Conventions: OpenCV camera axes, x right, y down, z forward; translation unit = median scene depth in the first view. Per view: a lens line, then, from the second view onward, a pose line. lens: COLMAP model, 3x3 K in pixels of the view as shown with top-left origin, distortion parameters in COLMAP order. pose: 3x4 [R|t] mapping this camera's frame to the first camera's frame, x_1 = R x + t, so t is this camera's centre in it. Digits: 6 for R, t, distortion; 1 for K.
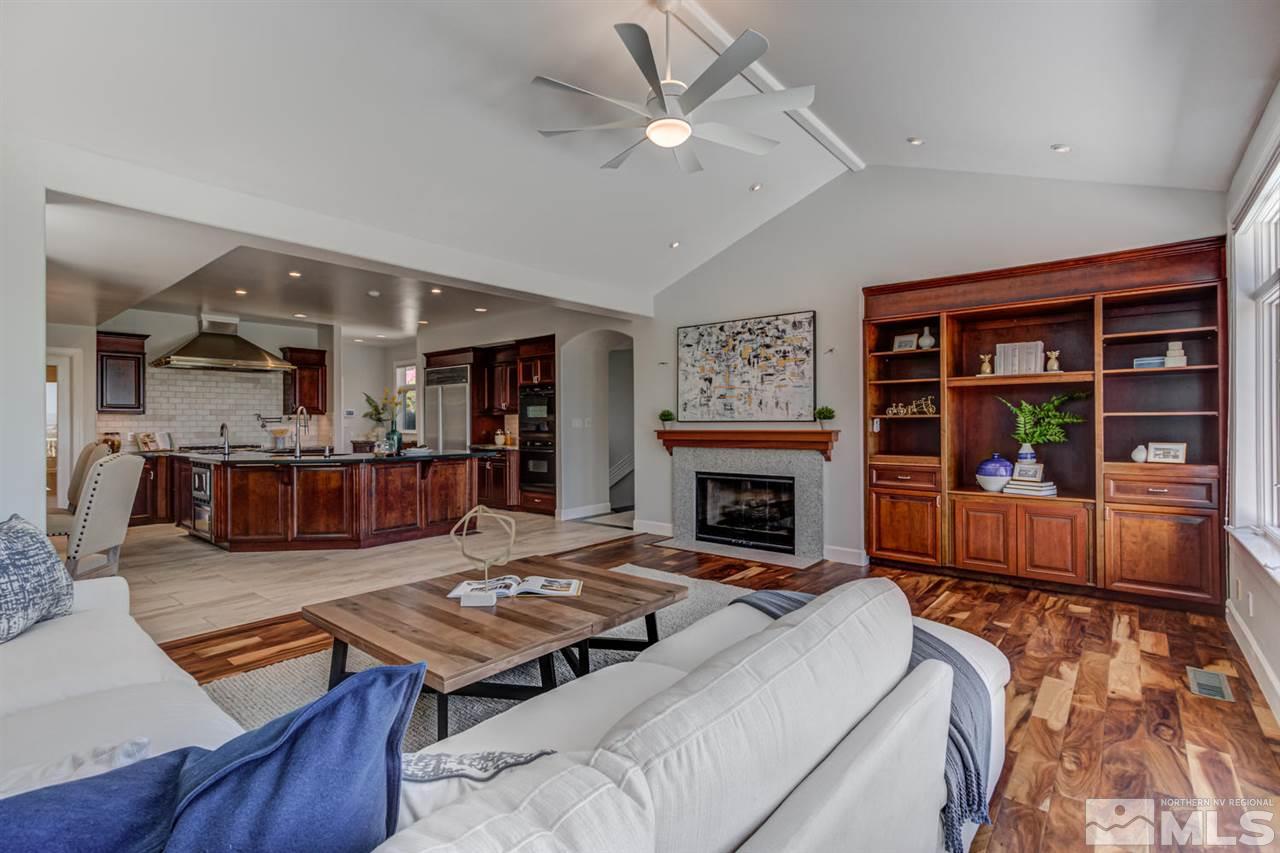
lens RADIAL K [[585.3, 0, 635.6], [0, 585.3, 419.8], [0, 0, 1]] dist [-0.000579, 0.002768]
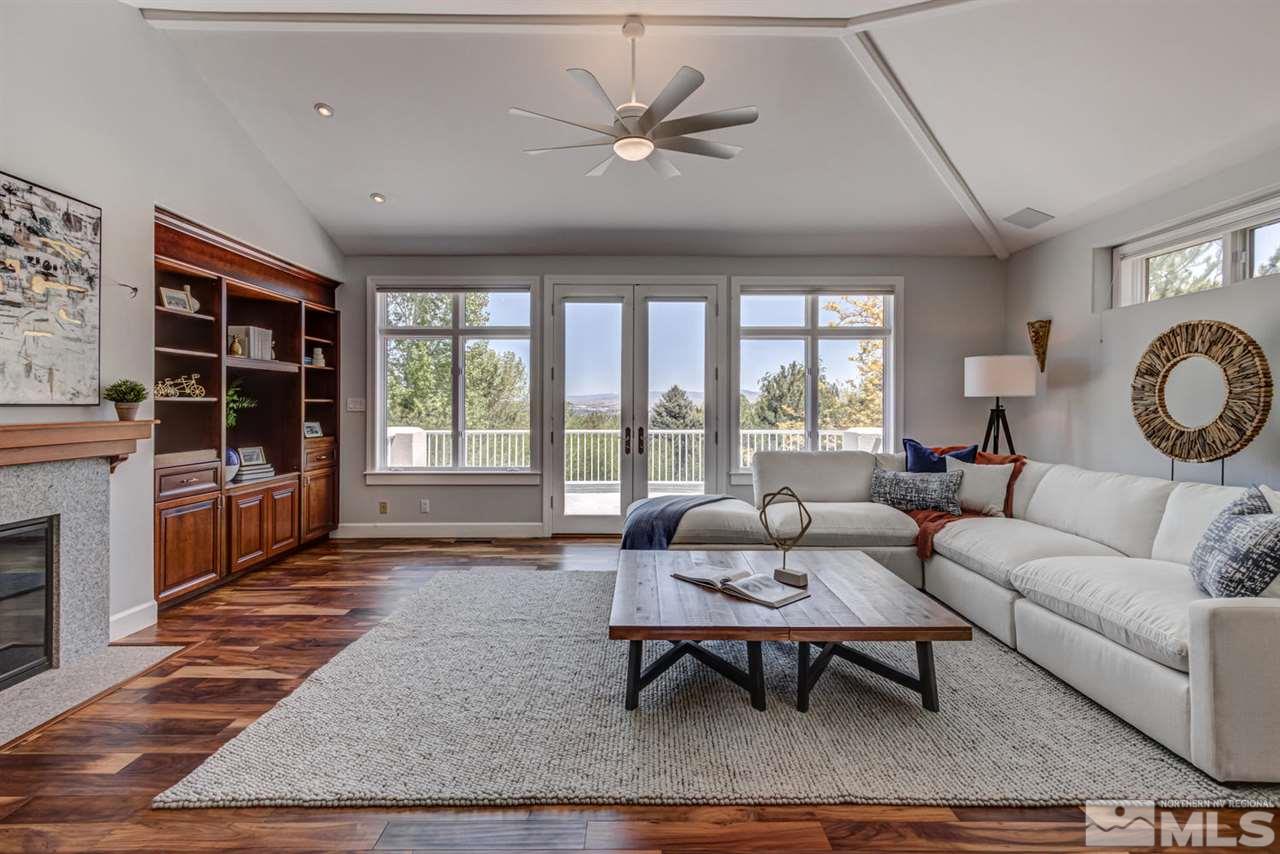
lens RADIAL K [[602.8, 0, 635.9], [0, 602.8, 400.8], [0, 0, 1]] dist [0.005291, -0.001780]
pose [[-0.640416, 0.003085, 0.768022, -0.394194], [-0.008446, 0.999903, -0.011059, 0.000003], [-0.767982, -0.013569, -0.640328, 0.815926]]
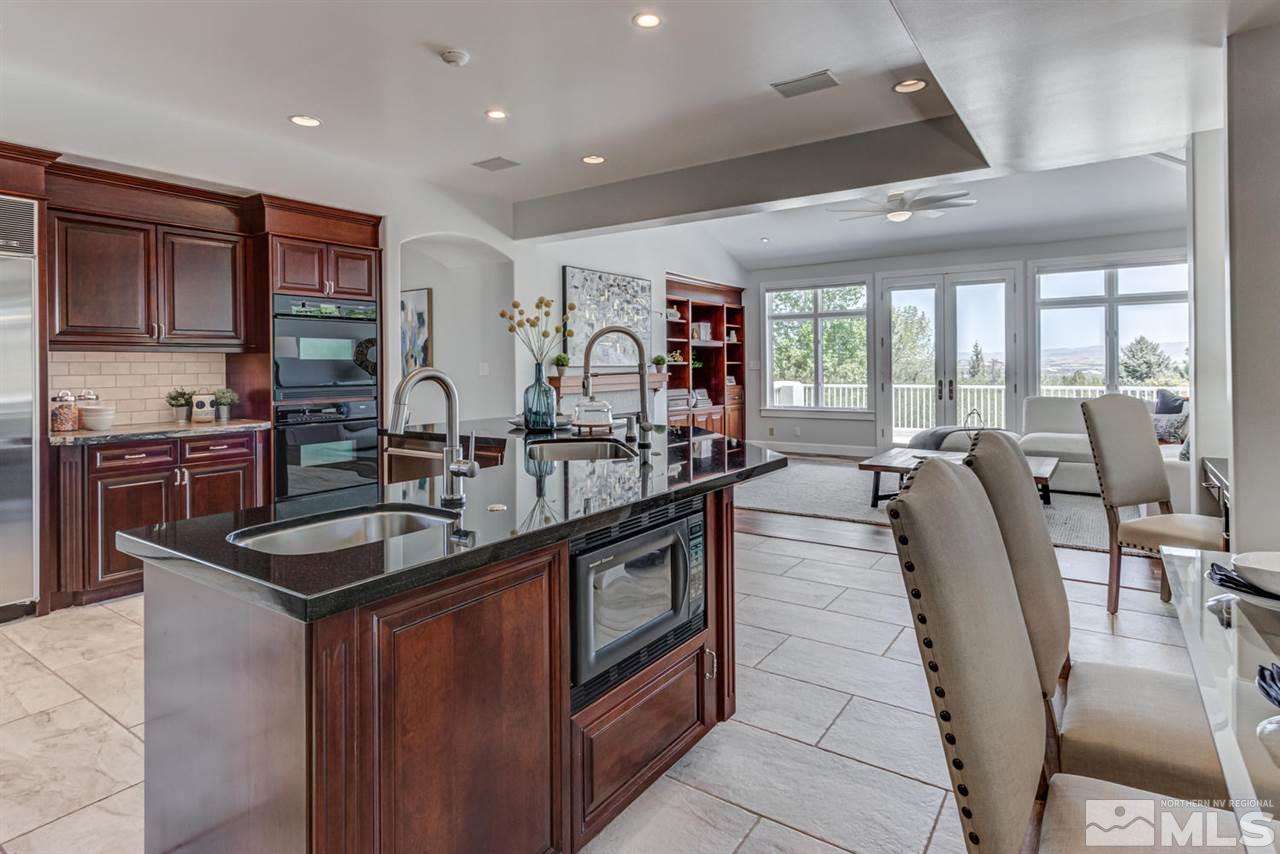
lens RADIAL K [[682.1, 0, 649.1], [0, 682.1, 364.2], [0, 0, 1]] dist [0.006387, 0.001077]
pose [[-0.102272, 0.002601, 0.994753, -0.999759], [-0.000396, 0.999996, -0.002655, 0.001420], [-0.994756, -0.000666, -0.102270, 0.969325]]
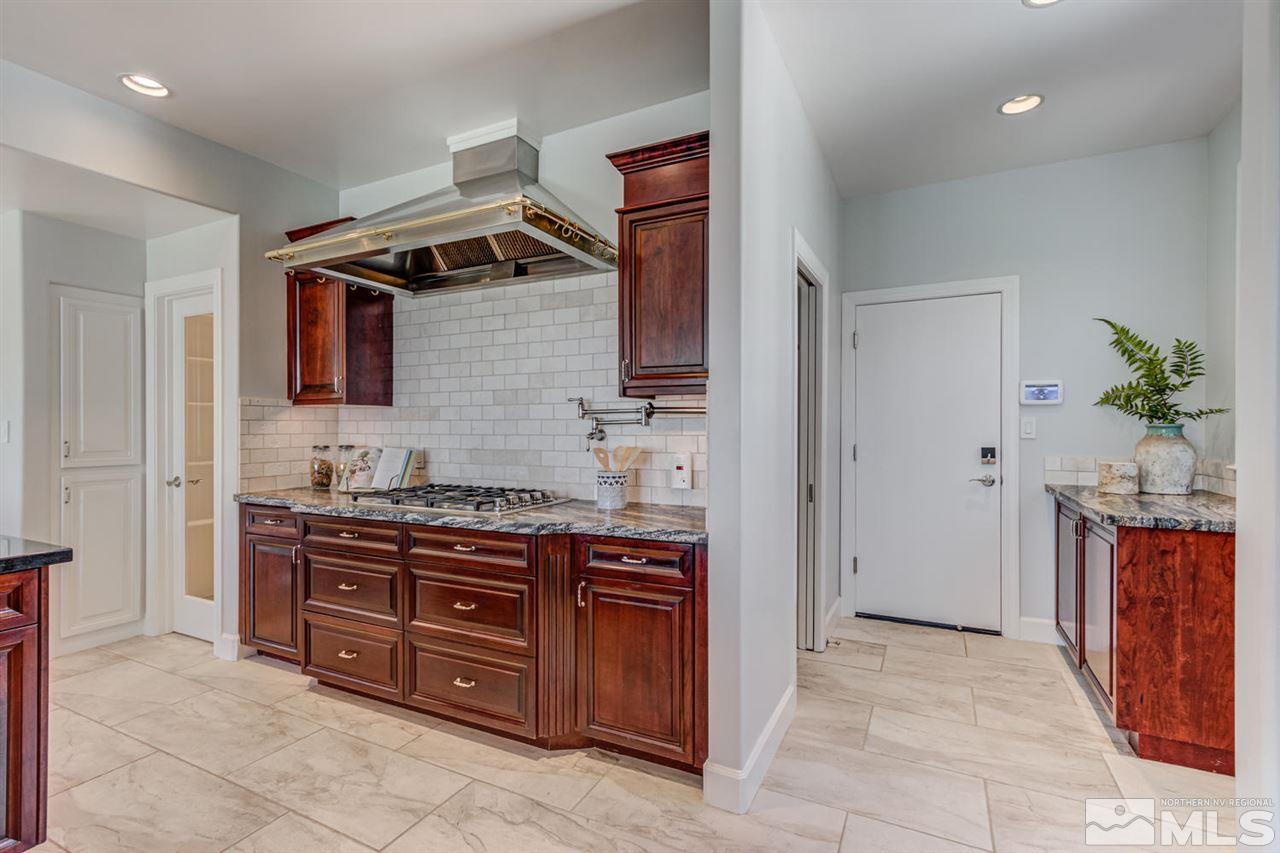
lens RADIAL K [[585.3, 0, 647.4], [0, 585.3, 431.2], [0, 0, 1]] dist [-0.000579, 0.002768]
pose [[0.223566, 0.014432, -0.974582, -0.432865], [0.004853, 0.999861, 0.015920, 0.004695], [0.974677, -0.008289, 0.223465, 1.315886]]
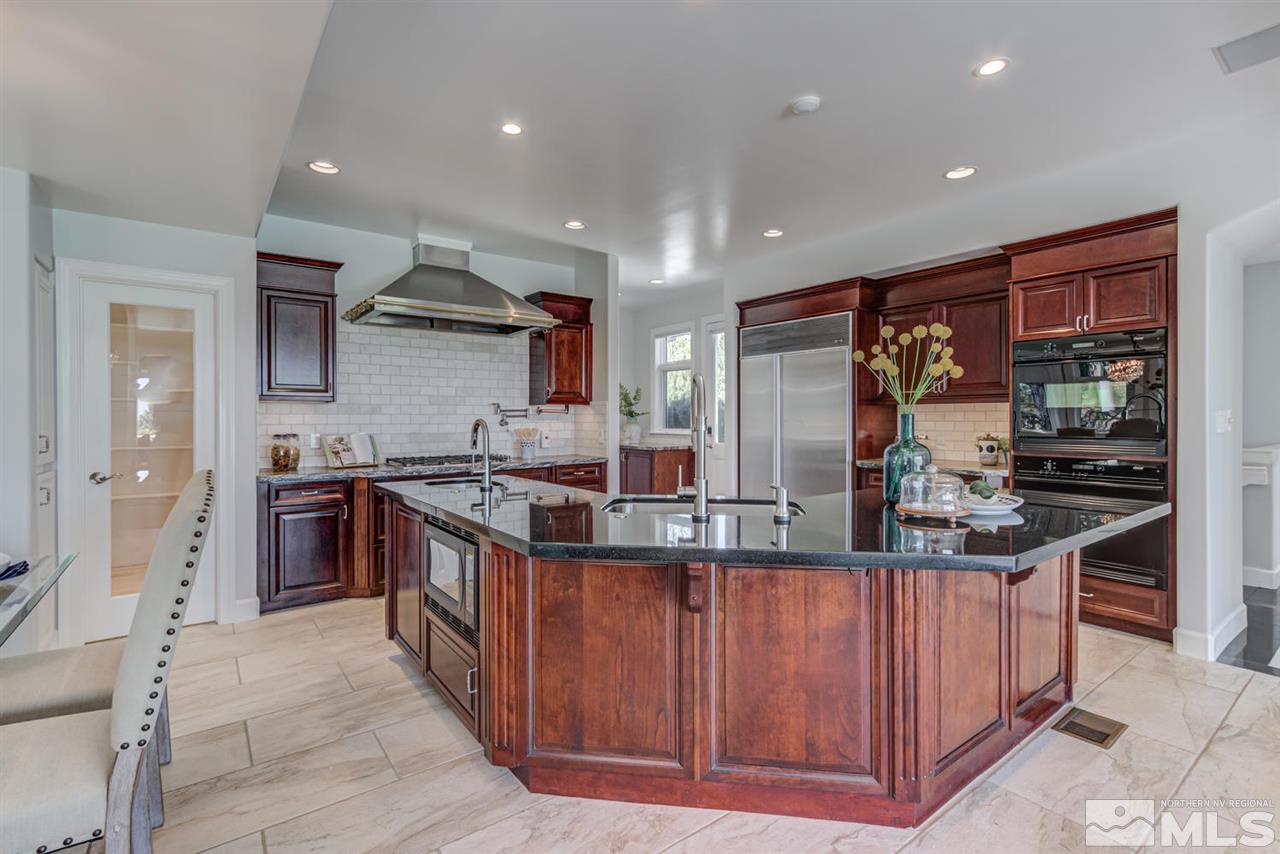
lens RADIAL K [[585.3, 0, 632.7], [0, 585.3, 420.4], [0, 0, 1]] dist [-0.000579, 0.002768]
pose [[0.970638, 0.004992, -0.240495, -0.492116], [-0.002935, 0.999956, 0.008911, 0.002736], [0.240529, -0.007944, 0.970609, 0.605756]]
